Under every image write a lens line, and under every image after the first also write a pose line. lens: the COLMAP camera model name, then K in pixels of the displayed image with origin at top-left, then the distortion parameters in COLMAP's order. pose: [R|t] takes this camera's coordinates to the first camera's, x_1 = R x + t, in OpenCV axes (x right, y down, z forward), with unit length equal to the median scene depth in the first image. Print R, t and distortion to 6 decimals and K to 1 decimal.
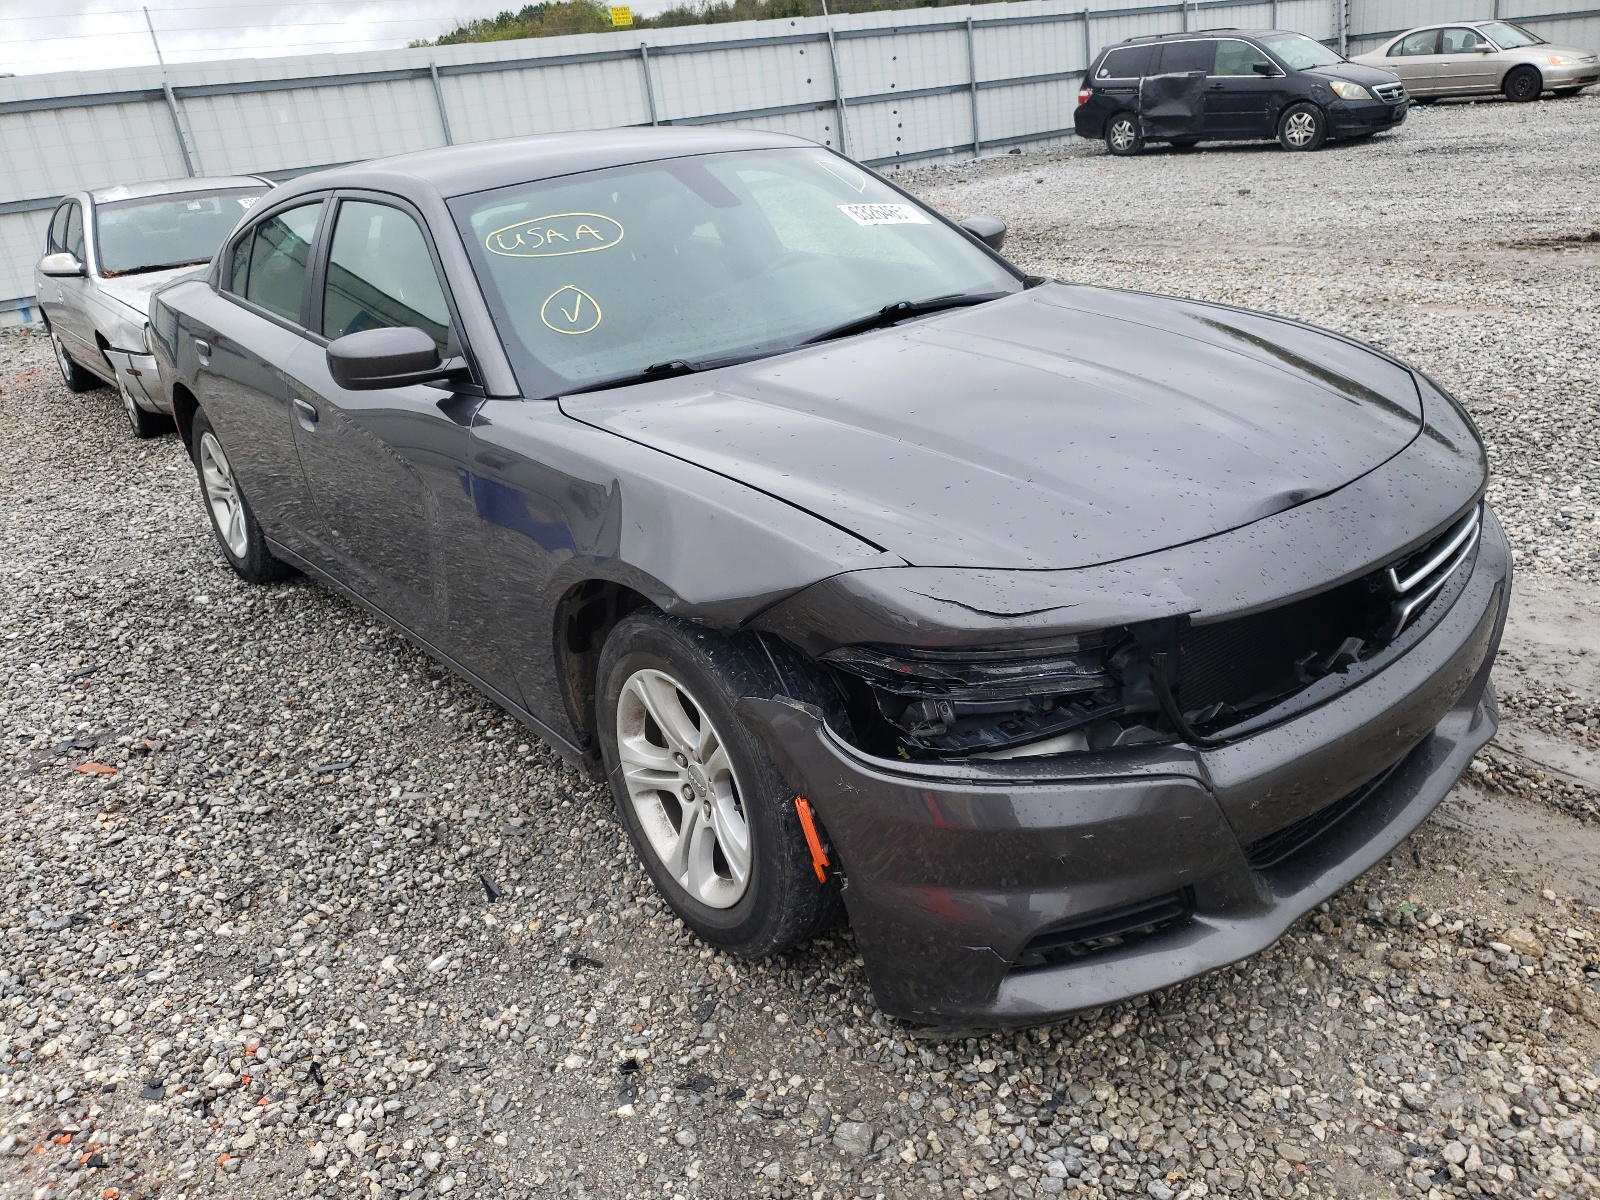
lens RADIAL K [[1349.7, 0, 800.3], [0, 1349.7, 594.0], [0, 0, 1]] dist [0.005336, 0.030011]
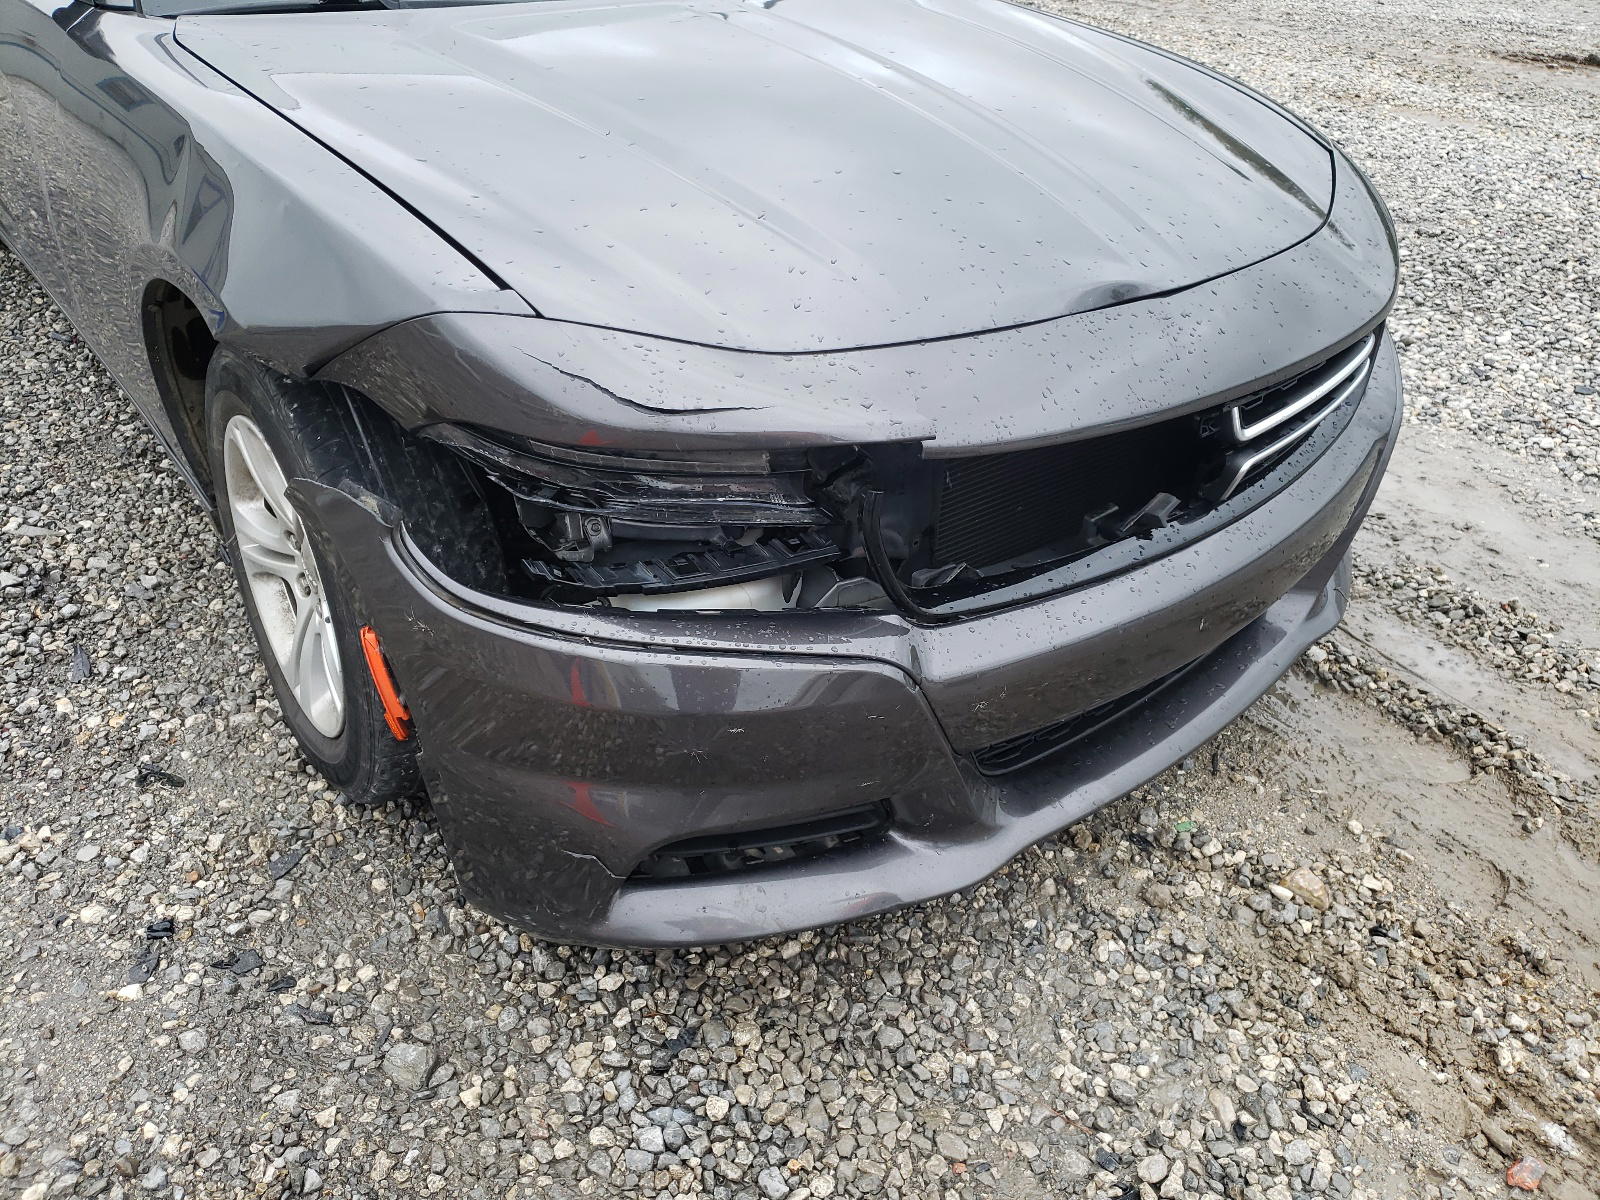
lens RADIAL K [[1349.7, 0, 805.5], [0, 1349.7, 594.6], [0, 0, 1]] dist [0.005336, 0.030011]
pose [[0.990655, 0.116825, 0.070382, 0.161645], [-0.127616, 0.976064, 0.176104, -0.019527], [-0.048124, -0.183440, 0.981852, 0.260109]]
